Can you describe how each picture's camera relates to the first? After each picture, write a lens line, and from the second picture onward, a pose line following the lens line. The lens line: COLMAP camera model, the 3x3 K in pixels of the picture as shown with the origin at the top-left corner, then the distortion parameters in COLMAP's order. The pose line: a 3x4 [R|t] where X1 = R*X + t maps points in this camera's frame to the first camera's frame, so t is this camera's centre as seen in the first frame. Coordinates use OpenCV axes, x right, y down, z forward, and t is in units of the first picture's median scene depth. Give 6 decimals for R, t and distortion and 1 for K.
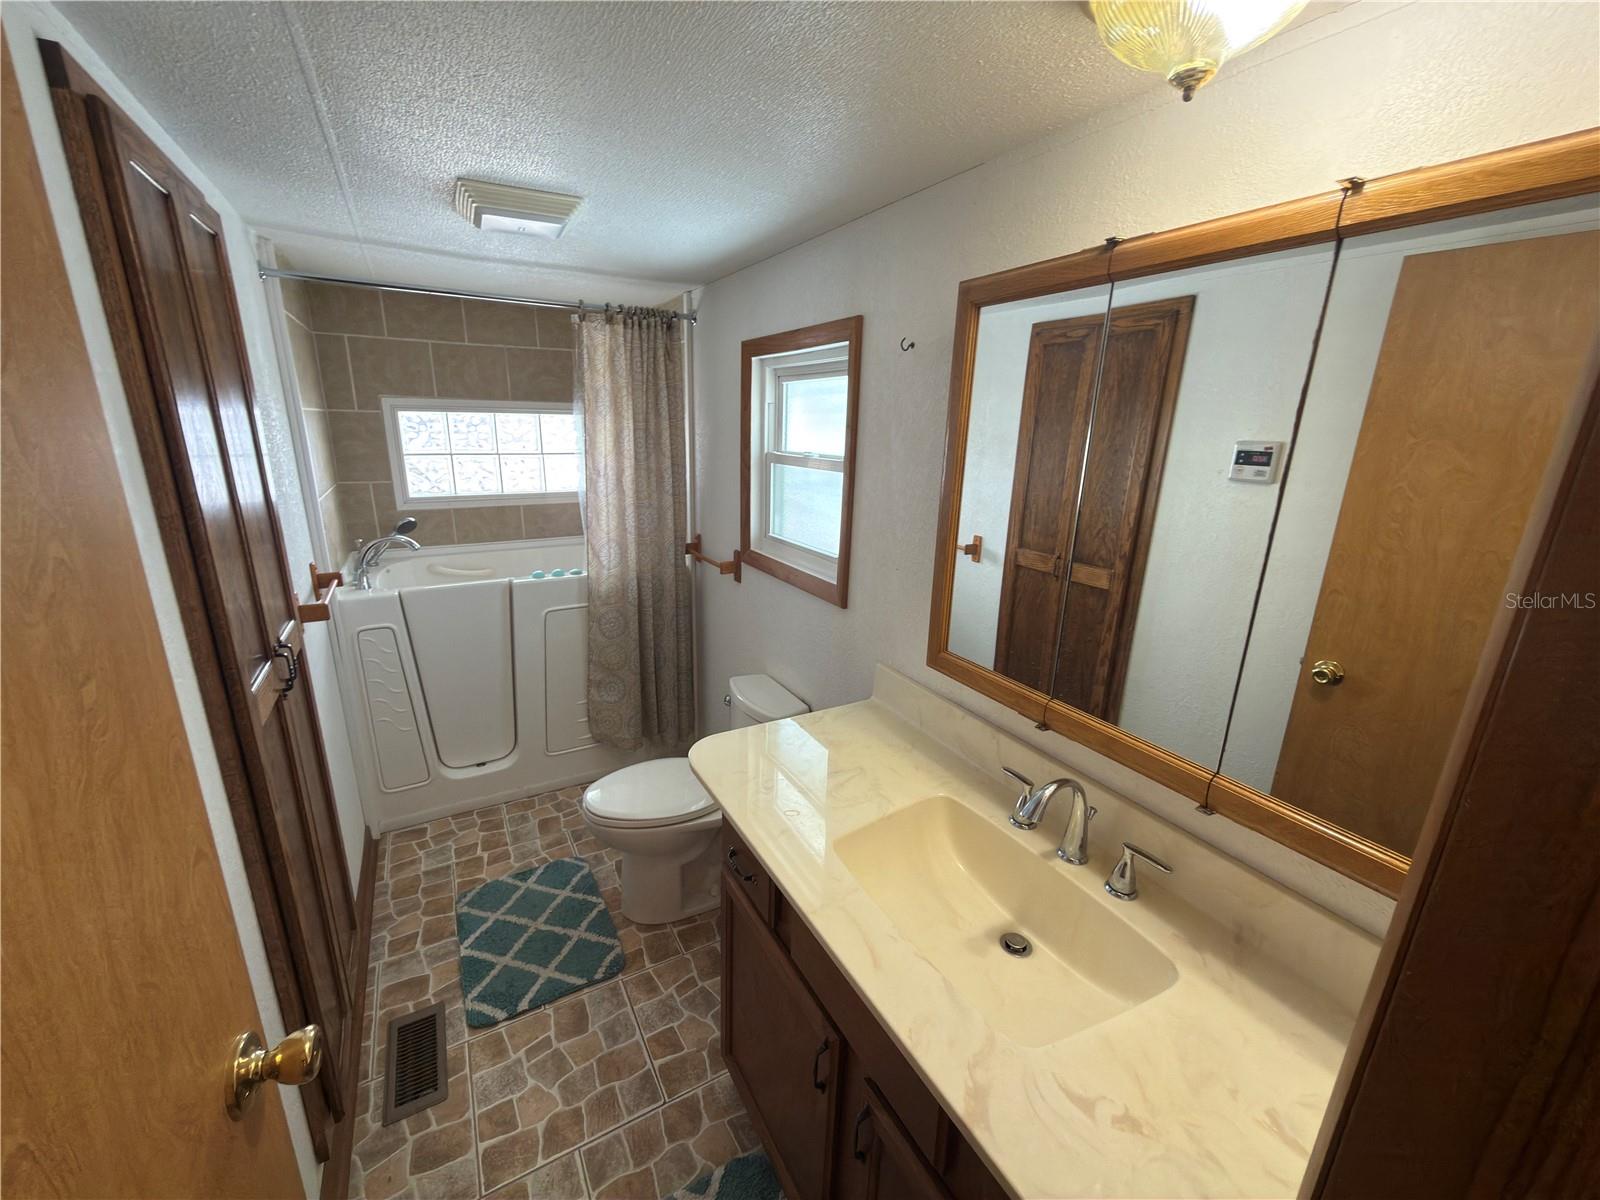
lens RADIAL K [[634.4, 0, 797.9], [0, 634.4, 590.5], [0, 0, 1]] dist [-0.000527, 0.000360]
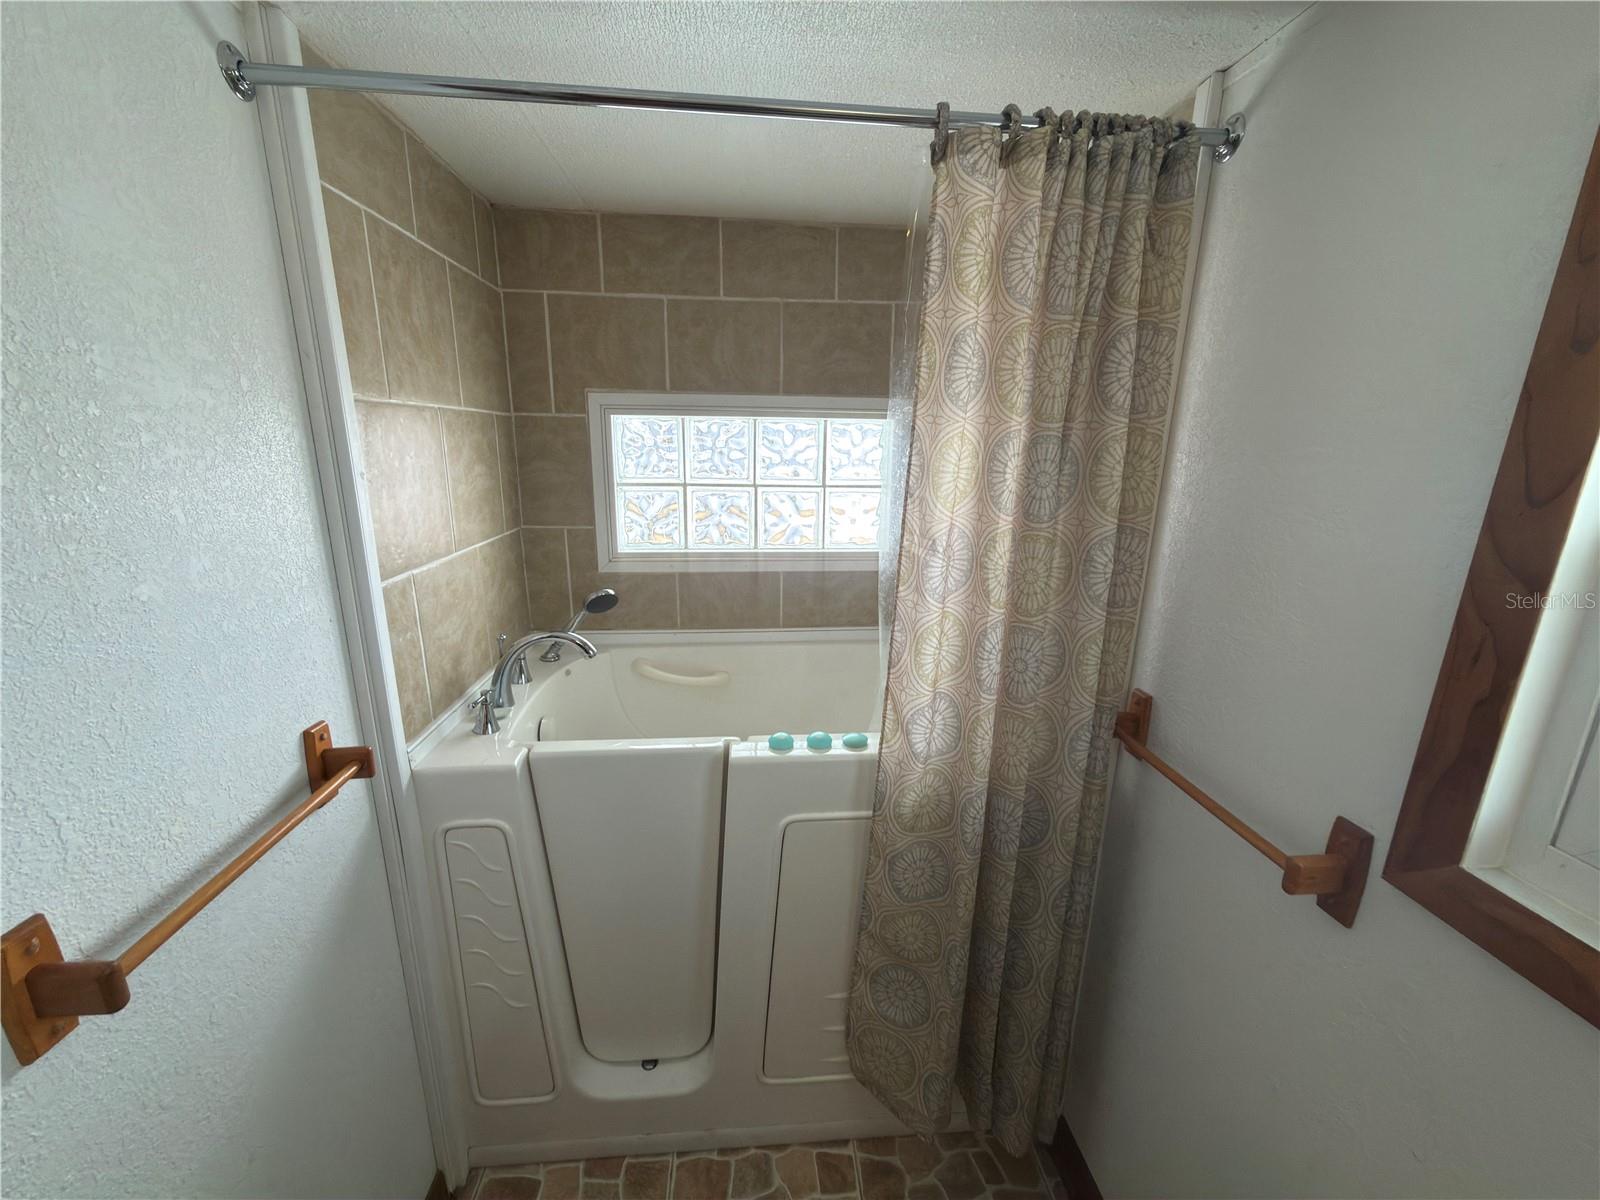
lens RADIAL K [[634.4, 0, 786.0], [0, 634.4, 596.2], [0, 0, 1]] dist [-0.000527, 0.000360]
pose [[0.893356, 0.099888, -0.438106, -0.253250], [-0.109823, 0.993948, 0.002676, -0.168490], [0.435722, 0.045723, 0.898919, 0.695069]]
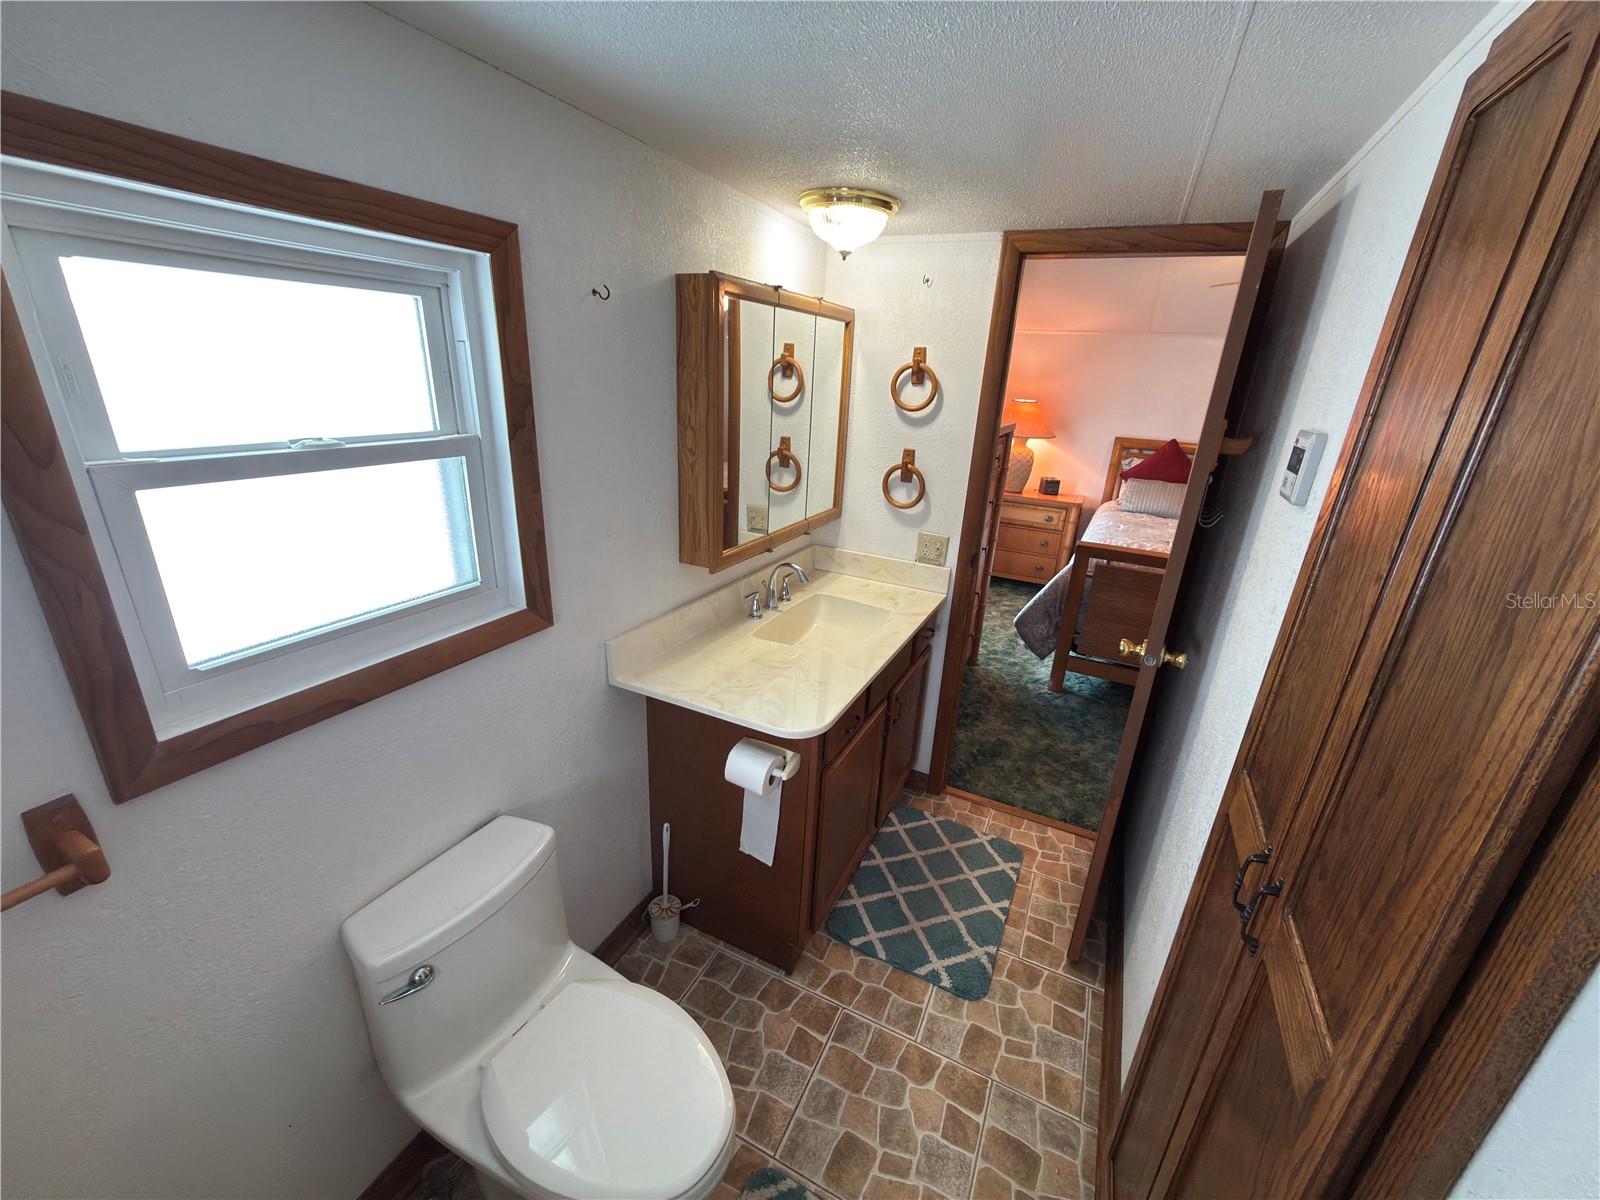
lens RADIAL K [[634.4, 0, 808.6], [0, 634.4, 587.1], [0, 0, 1]] dist [-0.000527, 0.000360]
pose [[-0.557938, -0.322308, 0.764737, -0.595391], [0.147084, 0.868507, 0.473353, -0.291415], [-0.816744, 0.376582, -0.437167, 0.942442]]
